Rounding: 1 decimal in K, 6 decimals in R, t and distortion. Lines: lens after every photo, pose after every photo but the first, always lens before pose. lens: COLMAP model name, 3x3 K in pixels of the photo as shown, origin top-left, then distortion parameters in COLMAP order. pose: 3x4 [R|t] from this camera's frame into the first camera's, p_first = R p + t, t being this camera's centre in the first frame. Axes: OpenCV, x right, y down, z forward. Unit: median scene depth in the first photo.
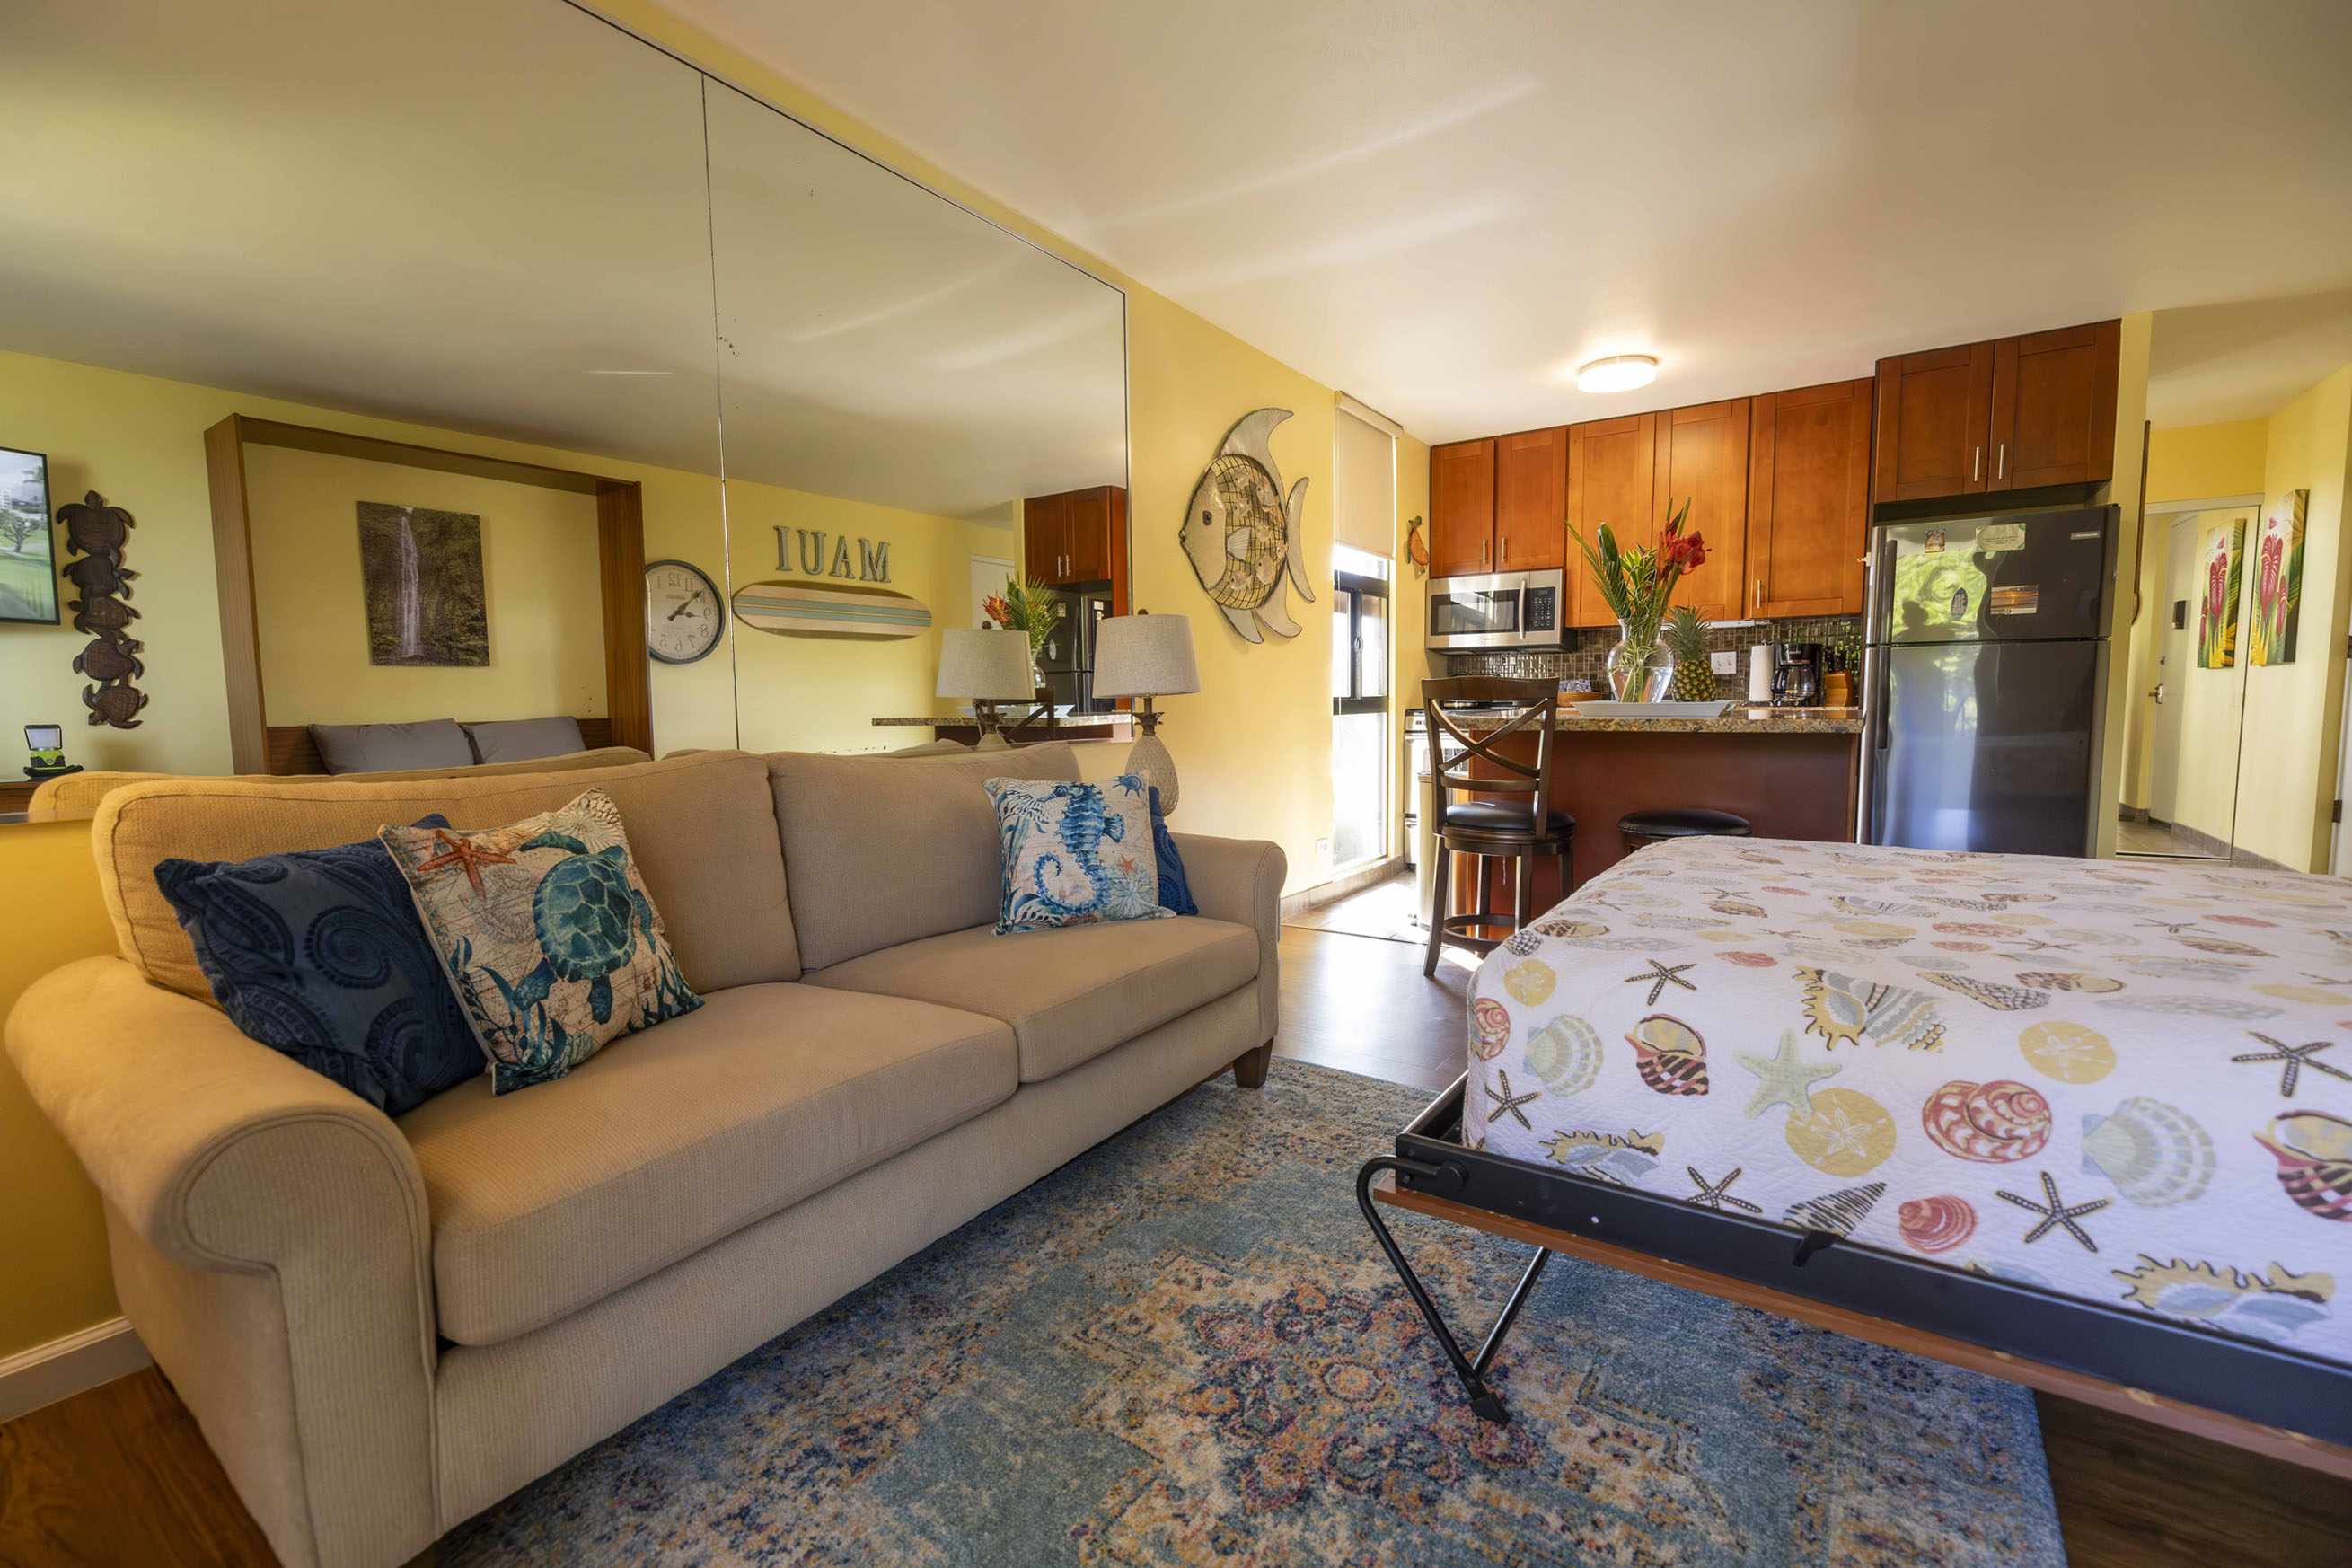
lens RADIAL K [[1014.9, 0, 1171.7], [0, 1014.9, 788.7], [0, 0, 1]] dist [0.000658, -0.000008]
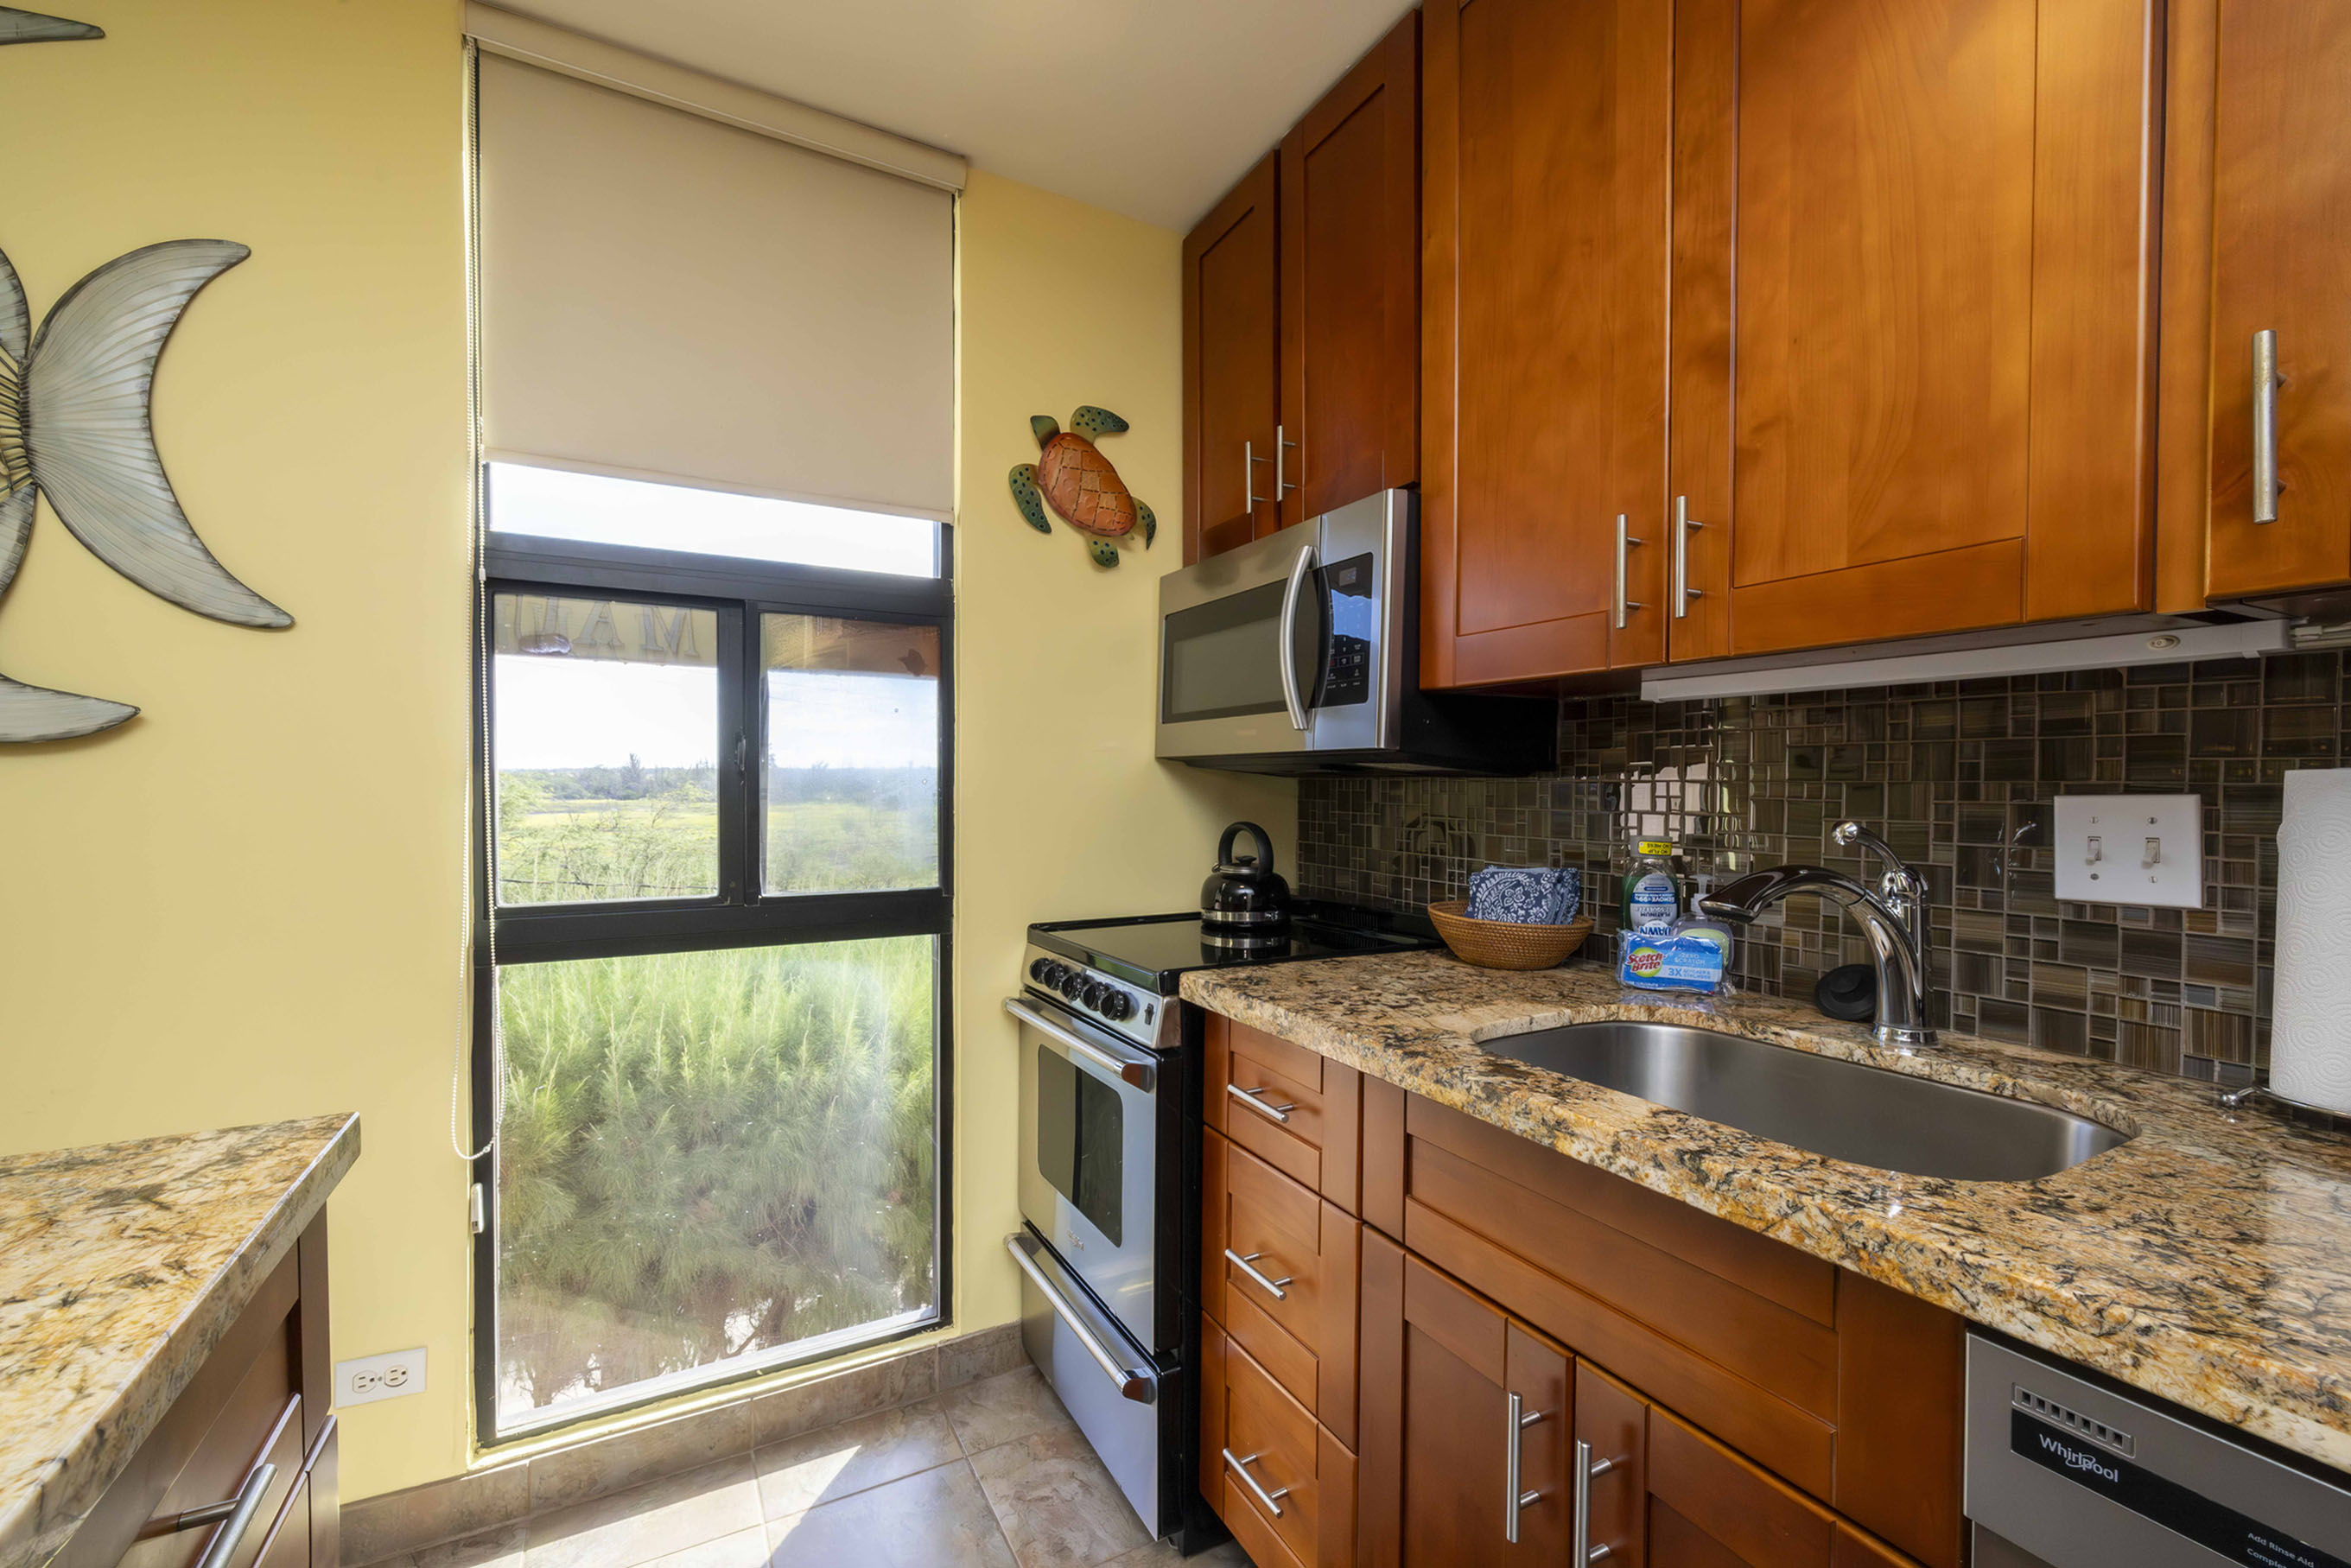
lens RADIAL K [[983.5, 0, 1176.6], [0, 983.5, 804.8], [0, 0, 1]] dist [-0.001735, 0.000172]
pose [[0.891898, 0.026411, -0.451465, 0.503198], [-0.055837, 0.997086, -0.051981, -0.121226], [0.448776, 0.071571, 0.890774, 0.806816]]
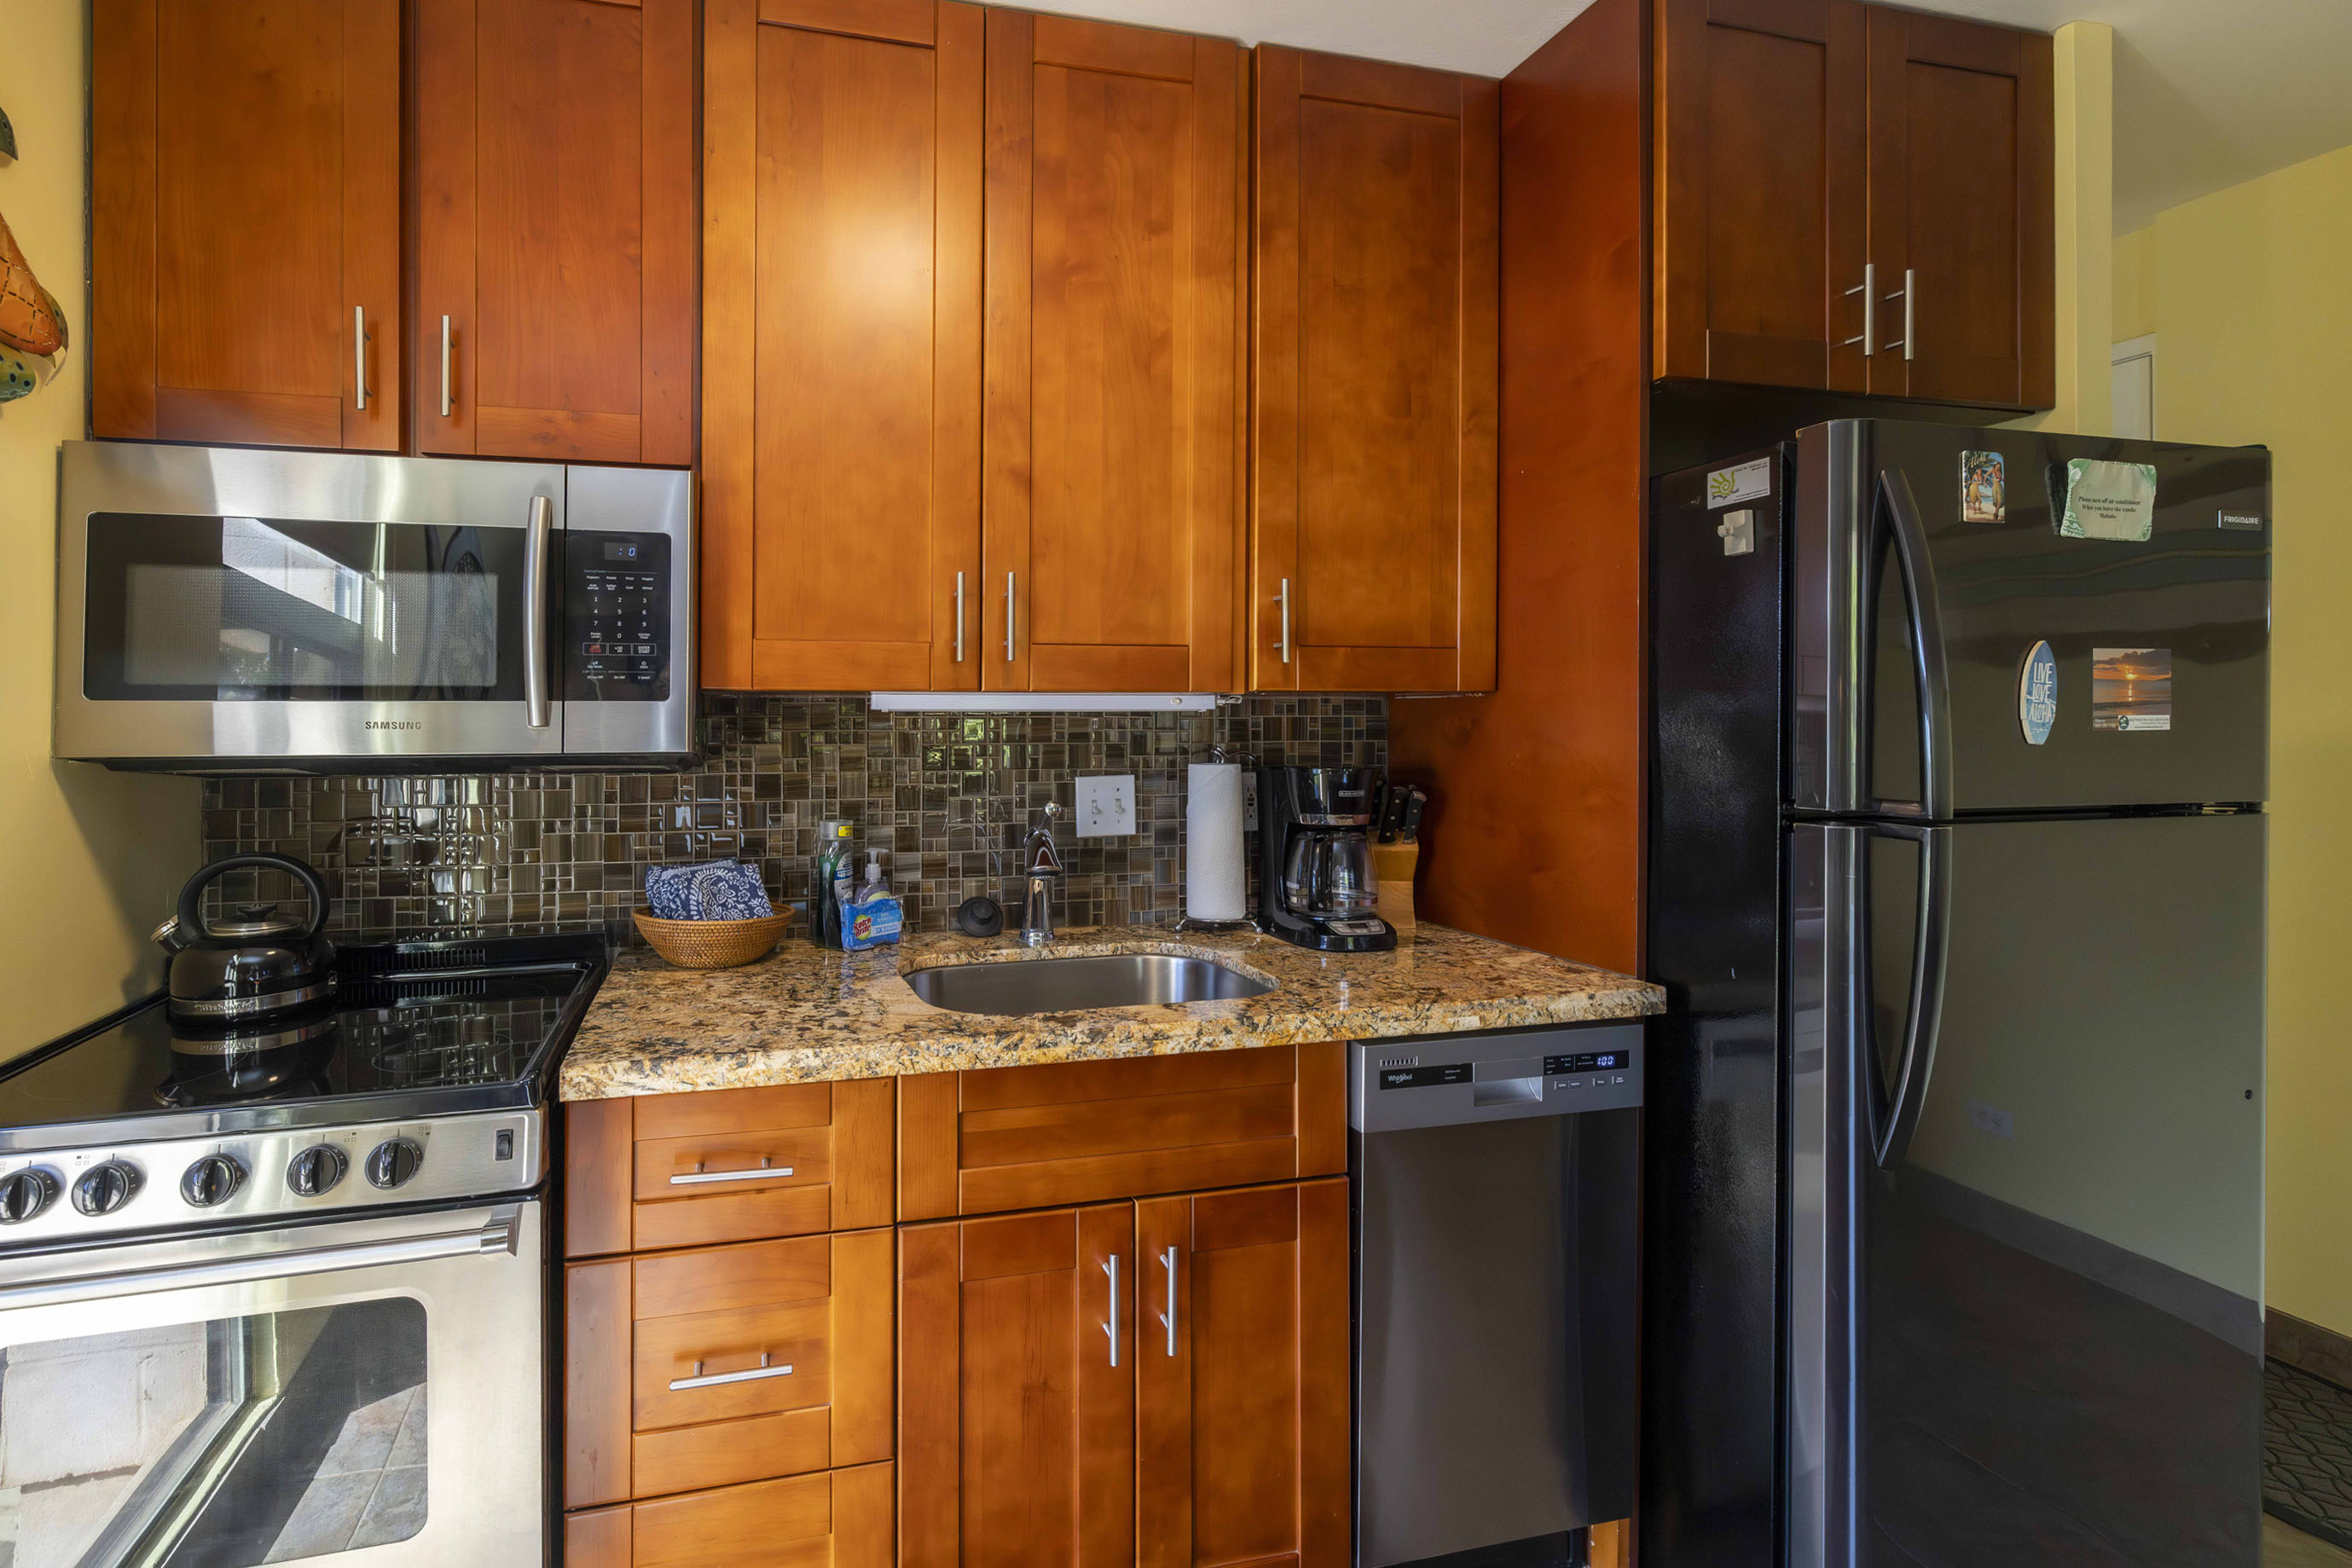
lens RADIAL K [[1043.2, 0, 979.7], [0, 1043.2, 723.4], [0, 0, 1]] dist [0.001928, 0.000202]
pose [[0.669362, 0.012558, 0.742831, 0.257906], [0.061671, 0.995467, -0.072400, -0.139533], [-0.740373, 0.094273, 0.665553, 0.848444]]
